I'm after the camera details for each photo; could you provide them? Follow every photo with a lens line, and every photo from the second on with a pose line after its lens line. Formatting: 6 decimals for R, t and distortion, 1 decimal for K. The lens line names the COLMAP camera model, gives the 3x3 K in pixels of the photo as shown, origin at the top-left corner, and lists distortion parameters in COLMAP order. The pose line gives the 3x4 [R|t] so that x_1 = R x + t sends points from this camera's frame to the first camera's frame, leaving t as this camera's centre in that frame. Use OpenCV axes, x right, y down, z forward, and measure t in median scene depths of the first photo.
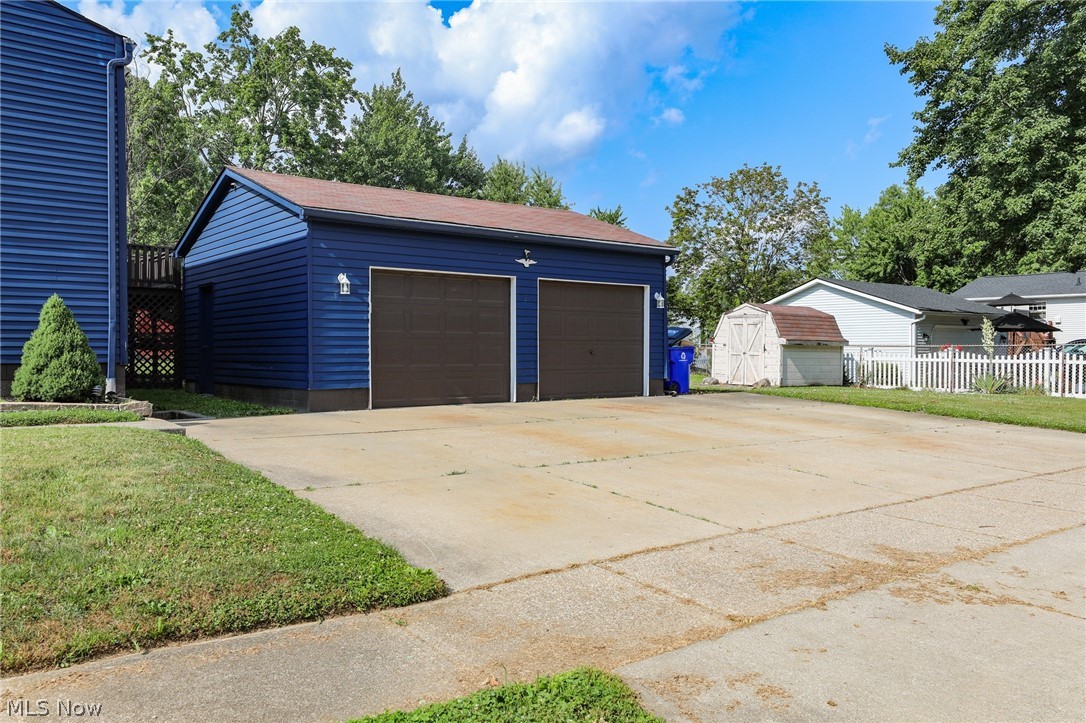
lens RADIAL K [[869.9, 0, 544.8], [0, 869.9, 361.9], [0, 0, 1]] dist [-0.000313, -0.000964]
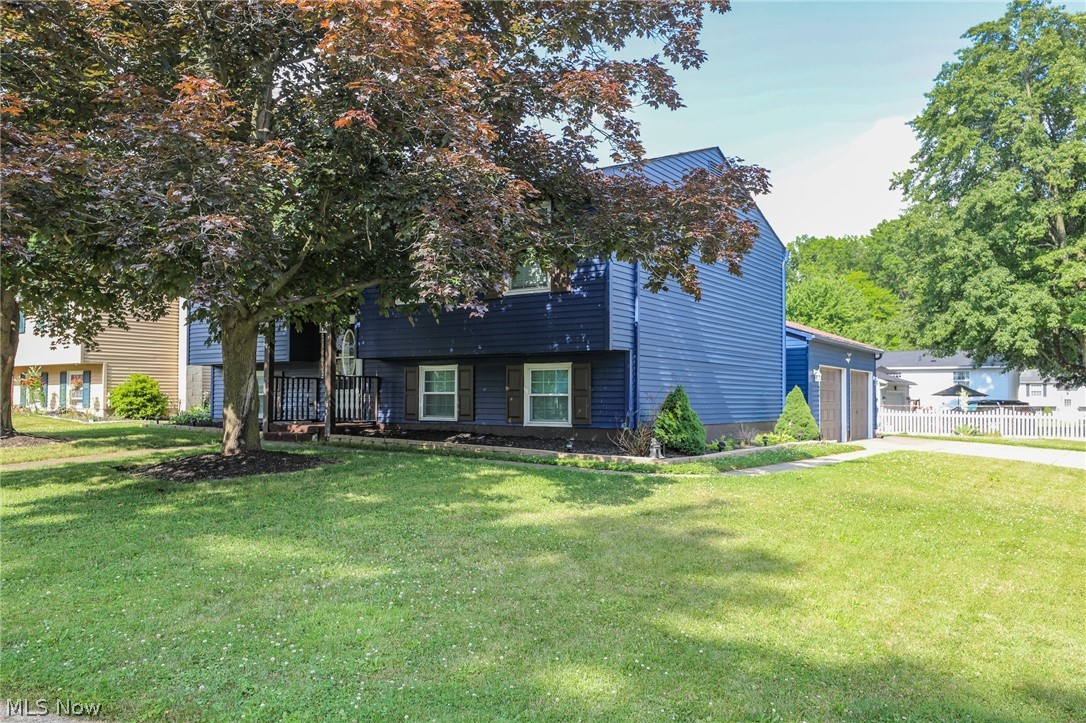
lens RADIAL K [[842.0, 0, 533.7], [0, 842.0, 369.3], [0, 0, 1]] dist [0.033588, -0.006989]
pose [[0.961528, 0.019172, 0.274035, -1.099137], [-0.005866, 0.998767, -0.049295, -0.008034], [-0.274643, 0.045792, 0.960455, -0.463131]]
